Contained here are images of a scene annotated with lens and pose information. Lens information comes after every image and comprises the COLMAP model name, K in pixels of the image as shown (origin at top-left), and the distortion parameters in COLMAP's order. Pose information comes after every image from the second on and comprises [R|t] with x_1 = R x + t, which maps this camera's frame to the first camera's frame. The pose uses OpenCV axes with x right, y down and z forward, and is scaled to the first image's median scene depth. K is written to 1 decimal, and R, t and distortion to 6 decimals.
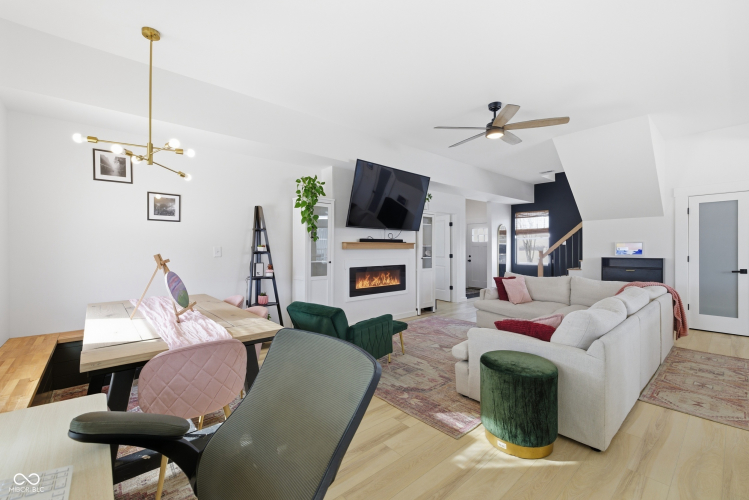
lens RADIAL K [[315.3, 0, 373.6], [0, 315.3, 249.5], [0, 0, 1]] dist [0.000726, 0.000035]
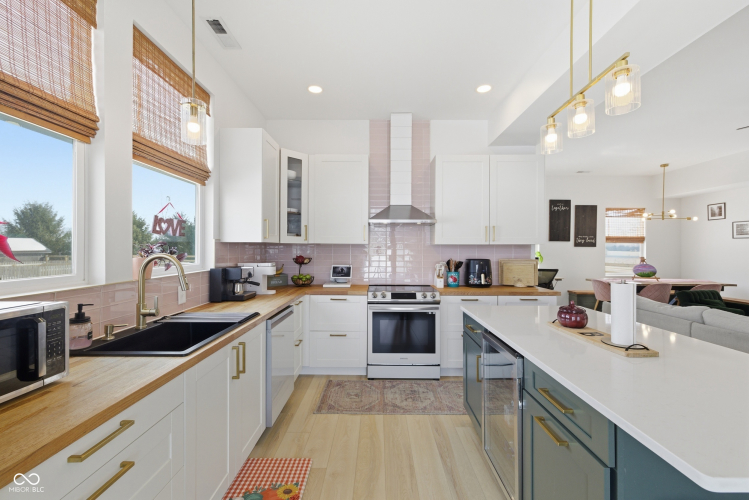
lens RADIAL K [[315.3, 0, 373.6], [0, 315.3, 249.3], [0, 0, 1]] dist [0.000726, 0.000035]
pose [[-0.666282, 0.000734, -0.745700, 1.319207], [-0.008442, 0.999928, 0.008527, -0.024103], [0.745652, 0.011976, -0.666227, 0.491470]]
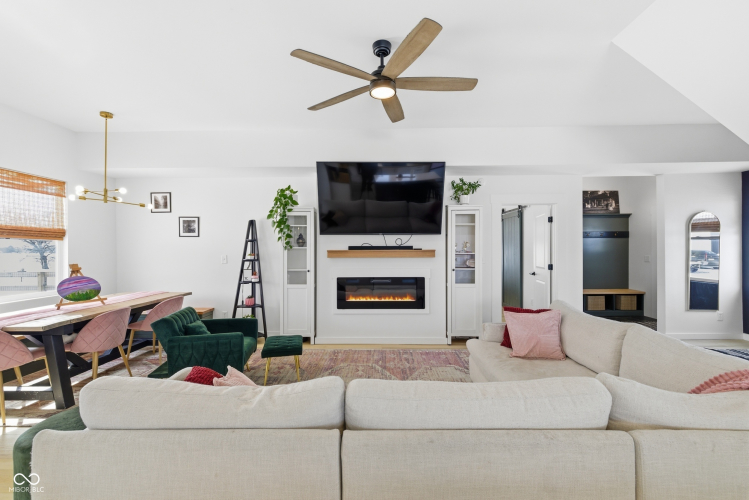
lens RADIAL K [[315.3, 0, 372.8], [0, 315.3, 250.4], [0, 0, 1]] dist [0.000726, 0.000035]
pose [[0.740715, -0.000556, -0.671819, 0.627683], [0.000045, 1.000000, -0.000779, -0.022020], [0.671820, 0.000547, 0.740715, 0.380582]]
